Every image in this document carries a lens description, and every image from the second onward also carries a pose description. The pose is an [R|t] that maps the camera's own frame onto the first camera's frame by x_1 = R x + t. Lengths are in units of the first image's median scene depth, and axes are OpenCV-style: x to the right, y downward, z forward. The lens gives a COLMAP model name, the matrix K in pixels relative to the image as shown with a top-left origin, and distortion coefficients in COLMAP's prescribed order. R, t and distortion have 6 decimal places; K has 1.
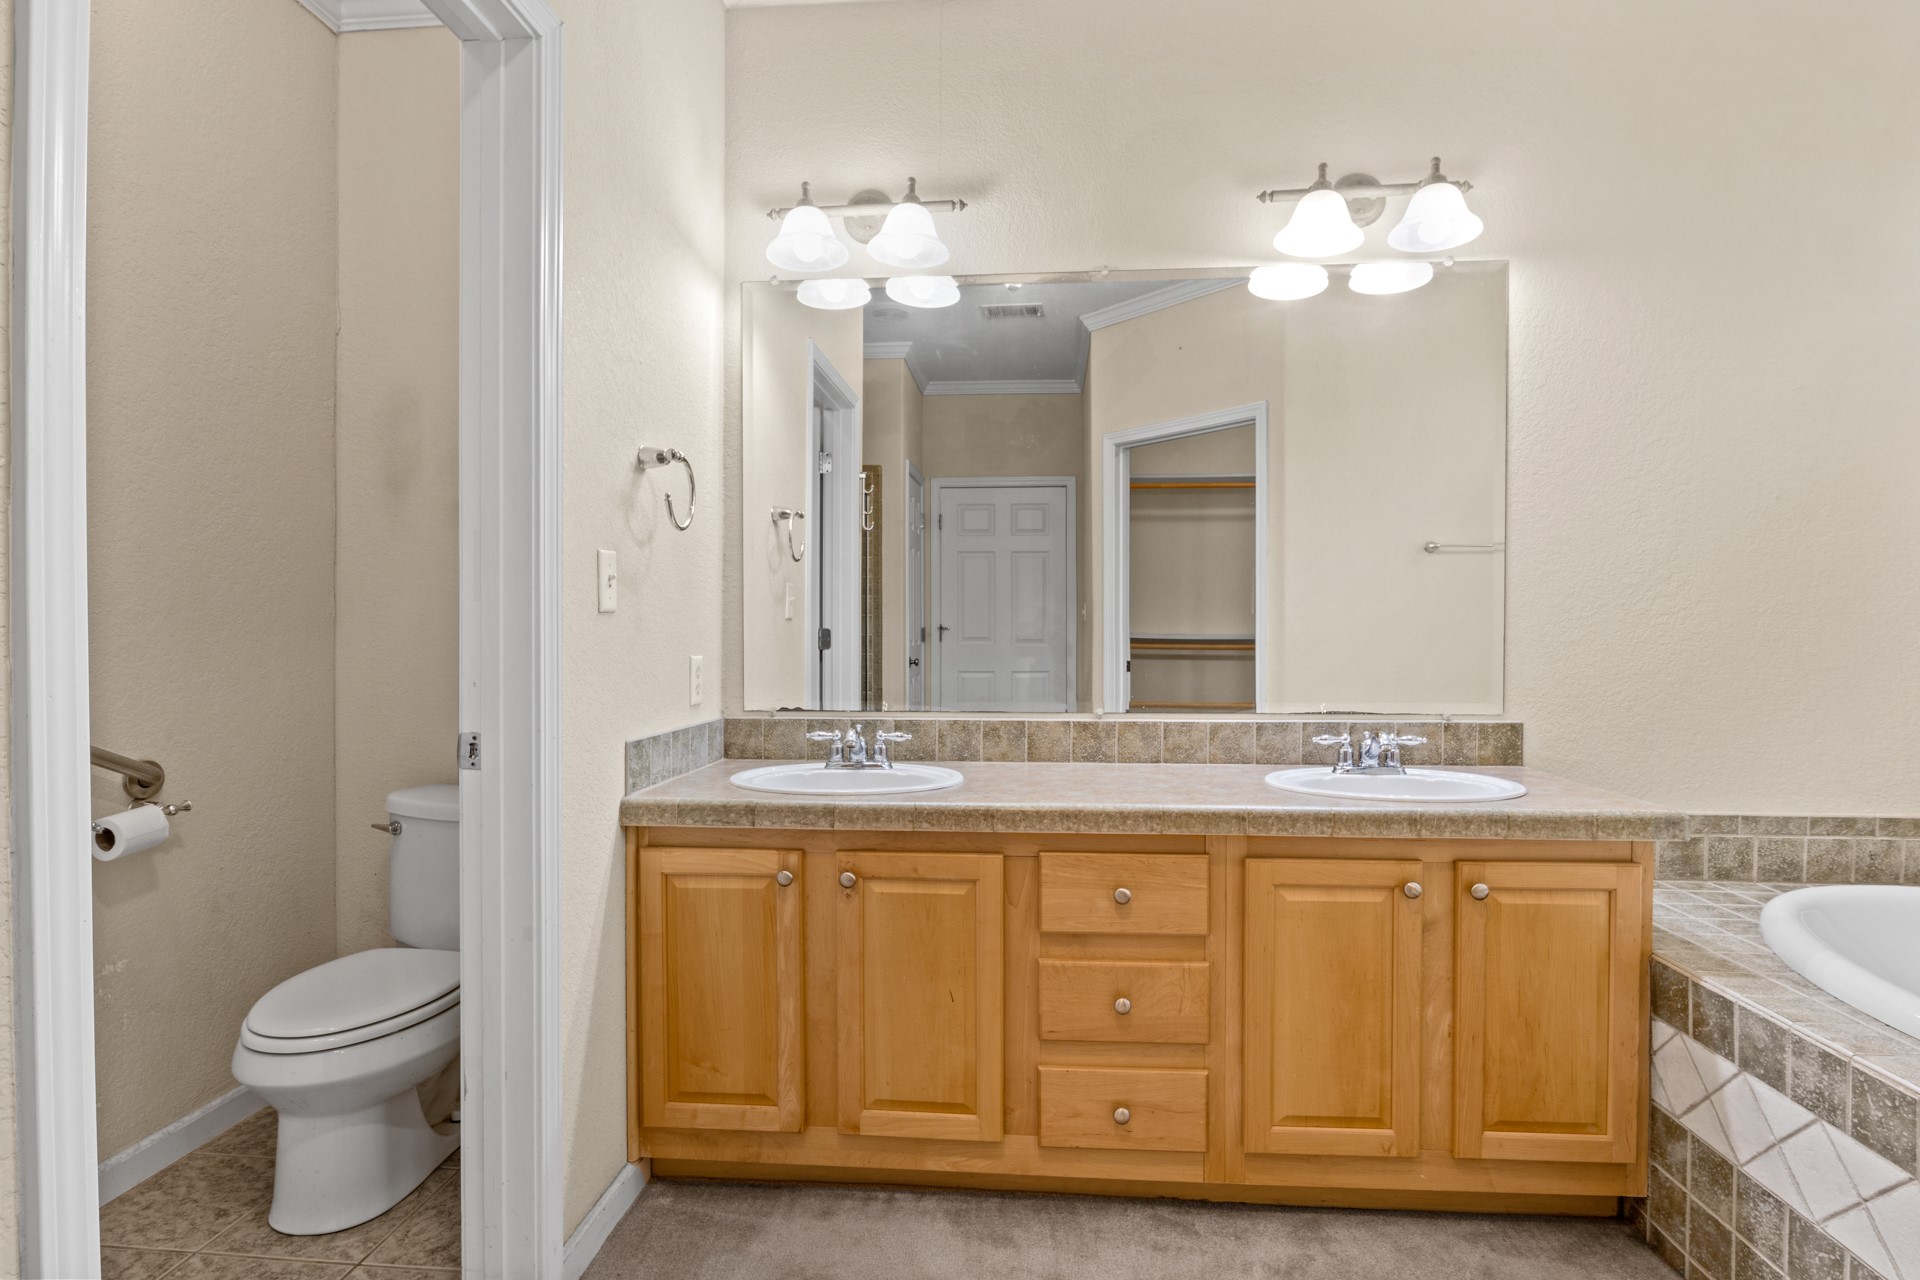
lens RADIAL K [[959.4, 0, 965.3], [0, 959.4, 644.9], [0, 0, 1]] dist [-0.007236, -0.003445]
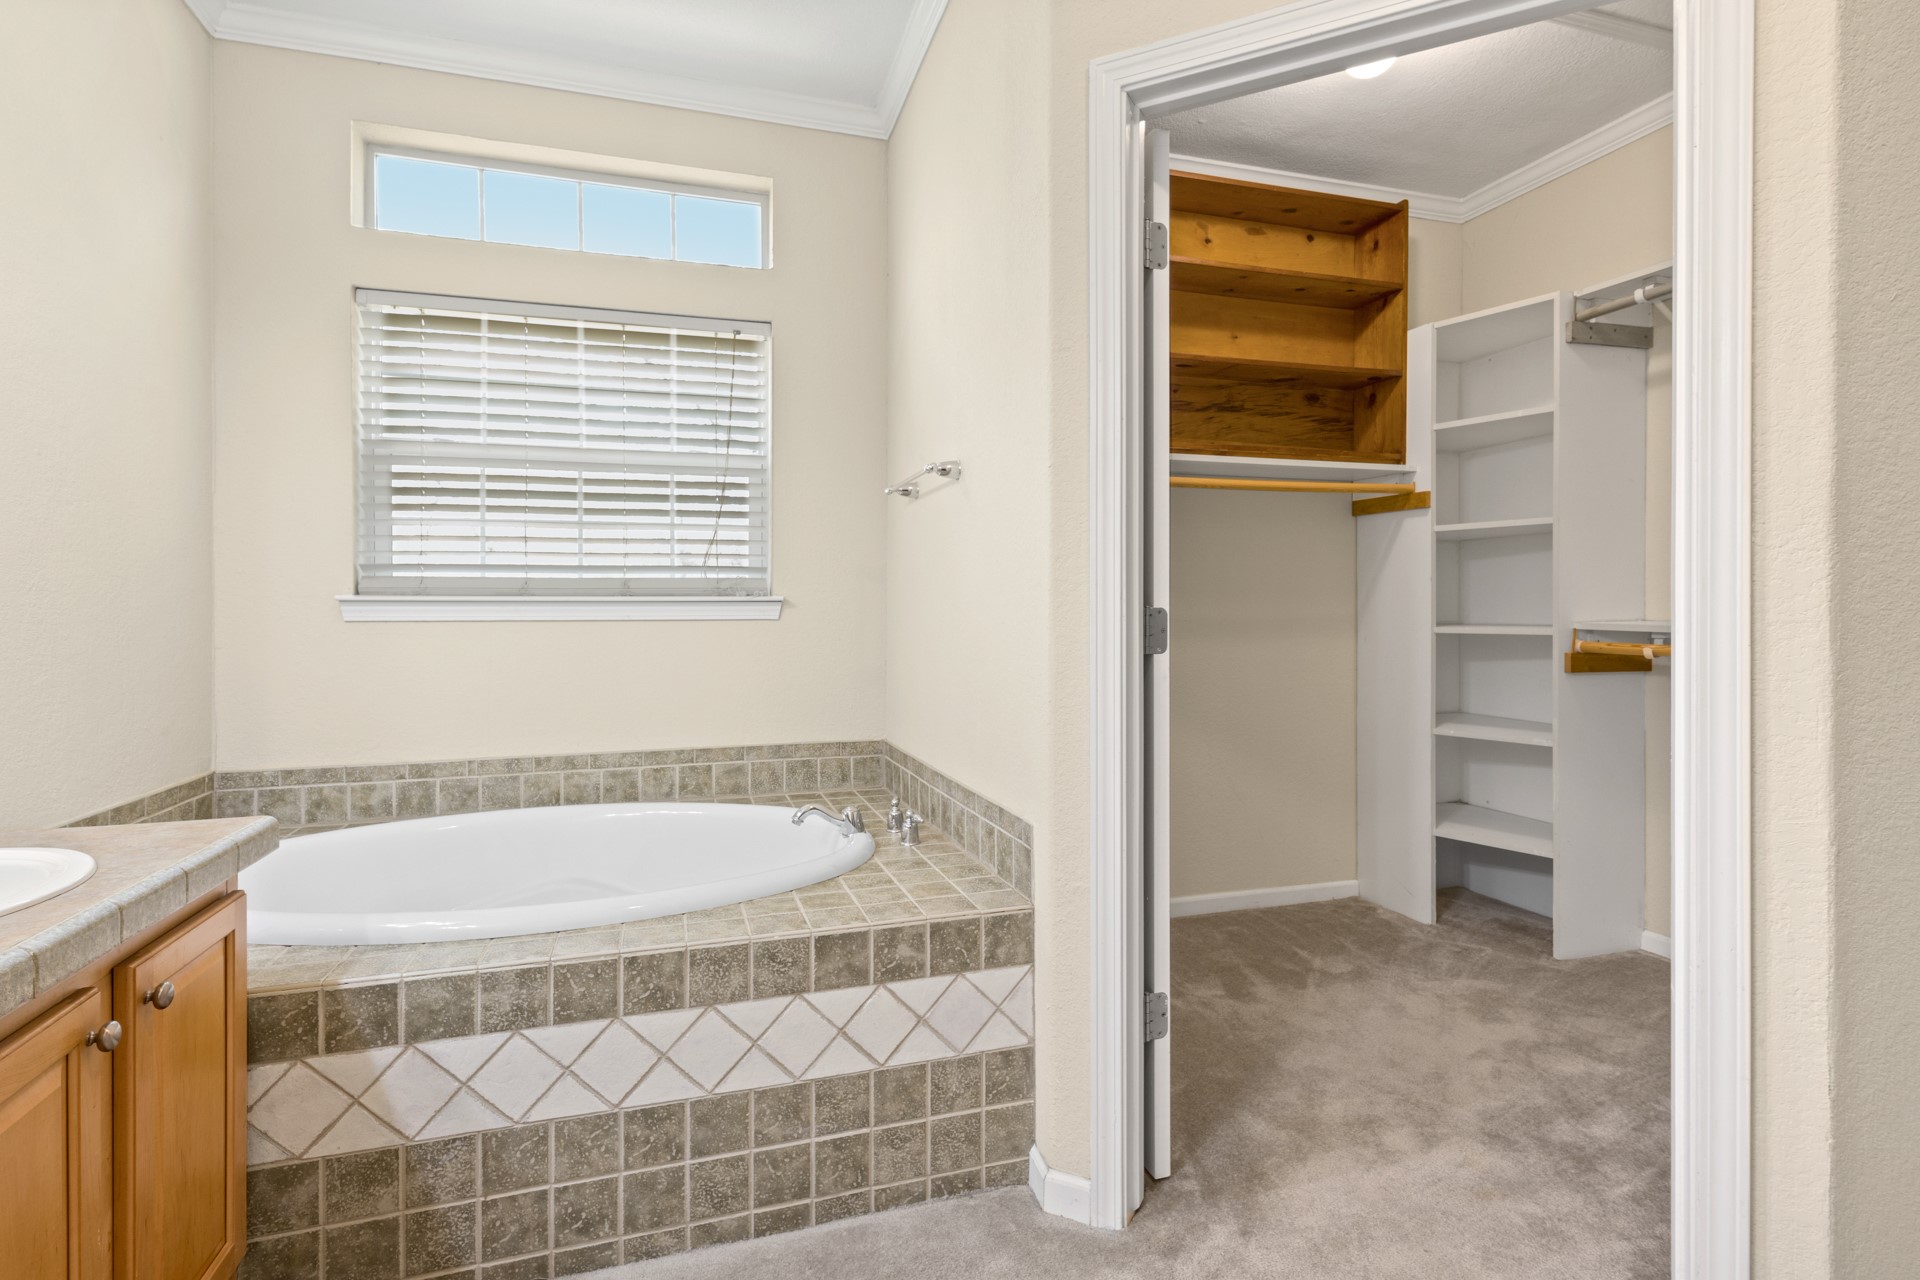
lens RADIAL K [[959.4, 0, 996.0], [0, 959.4, 594.5], [0, 0, 1]] dist [-0.007236, -0.003445]
pose [[-0.396594, 0.011625, 0.917920, -0.312338], [0.015798, 0.999858, -0.005837, -0.013241], [-0.917858, 0.012187, -0.396722, 0.703398]]
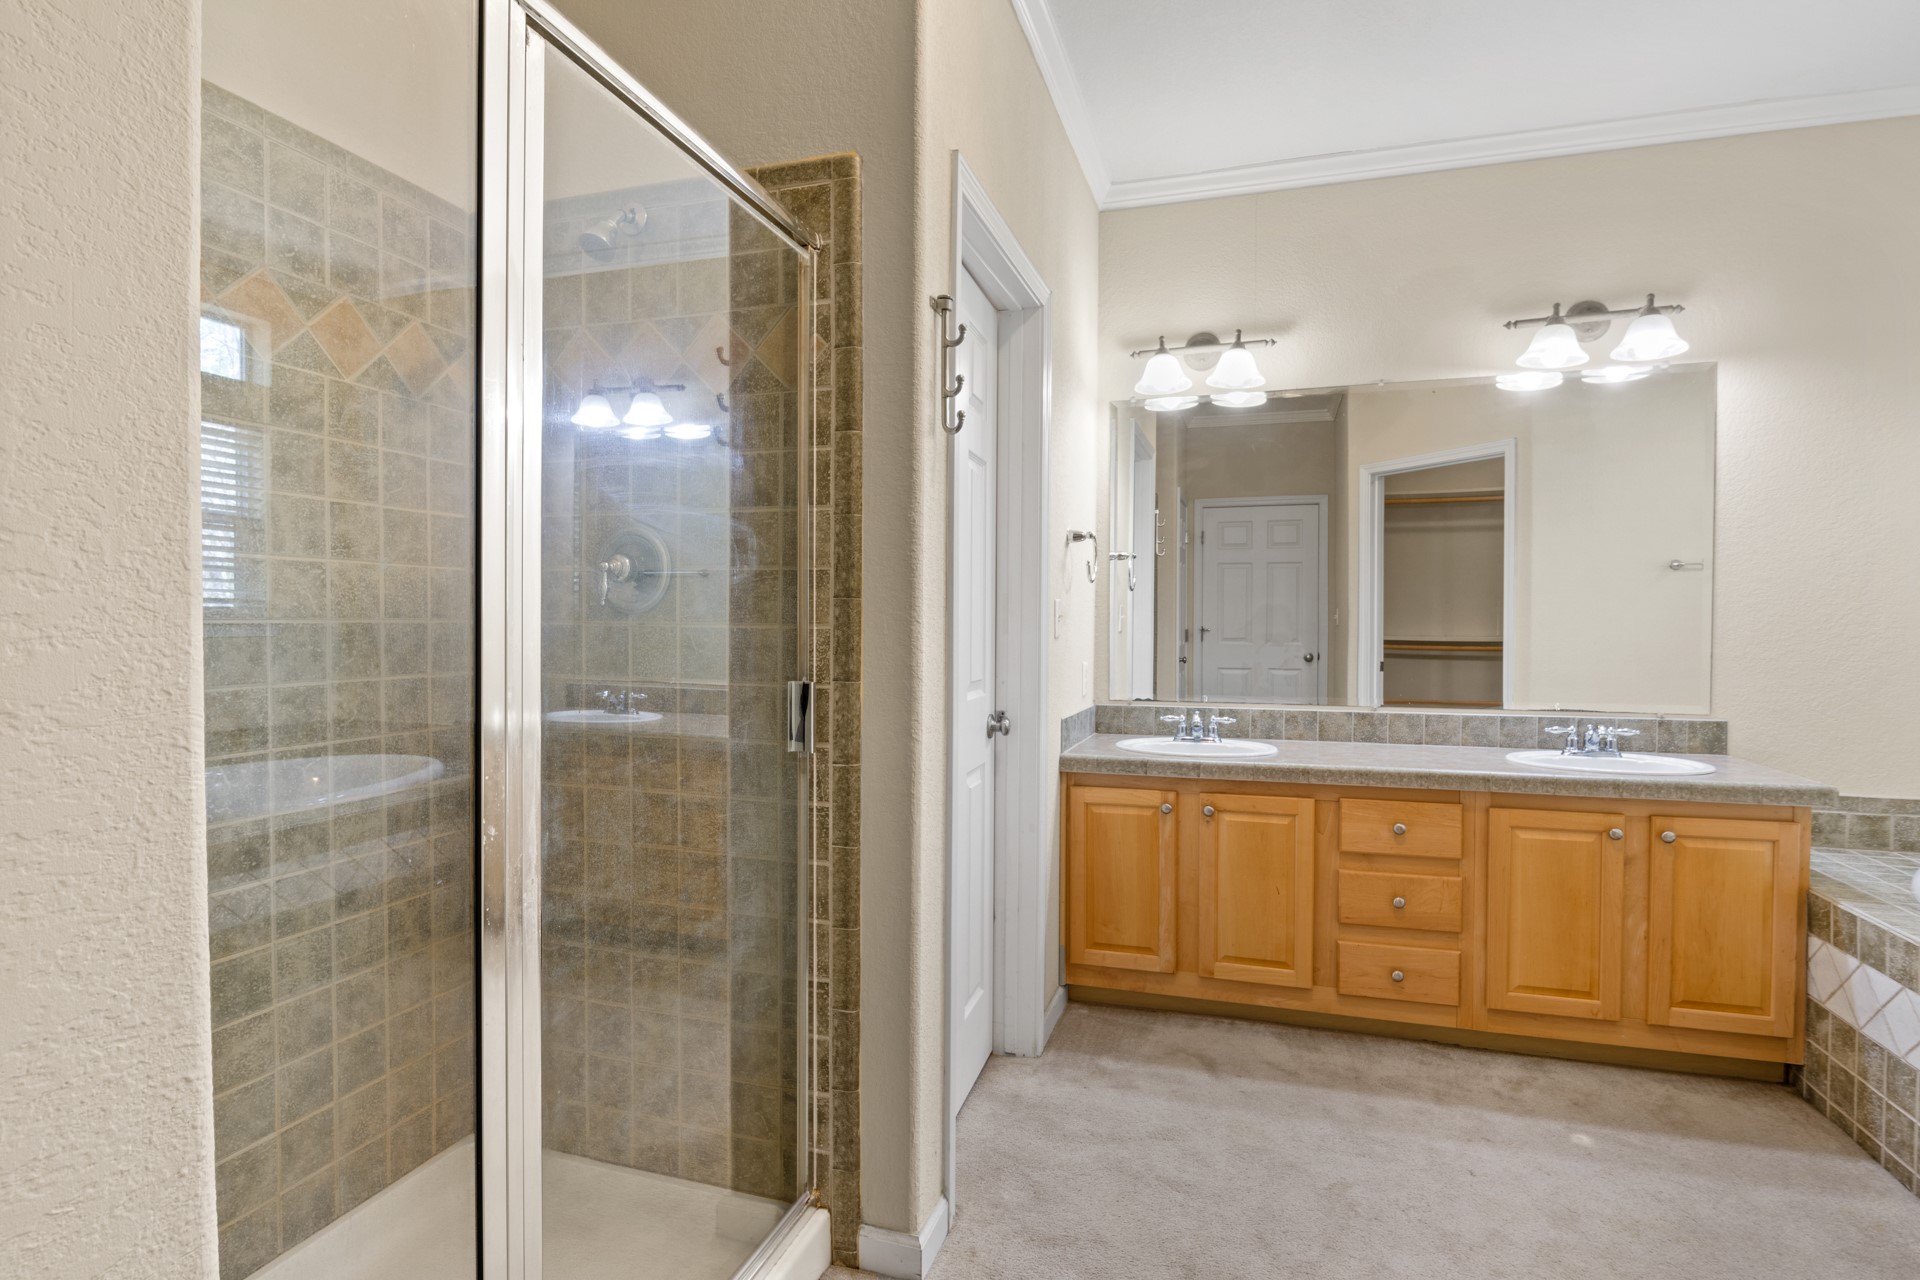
lens RADIAL K [[959.4, 0, 960.7], [0, 959.4, 640.6], [0, 0, 1]] dist [-0.007236, -0.003445]
pose [[0.974785, 0.006074, -0.223065, -0.172227], [-0.004465, 0.999960, 0.007719, -0.041174], [0.223103, -0.006529, 0.974773, -0.607423]]
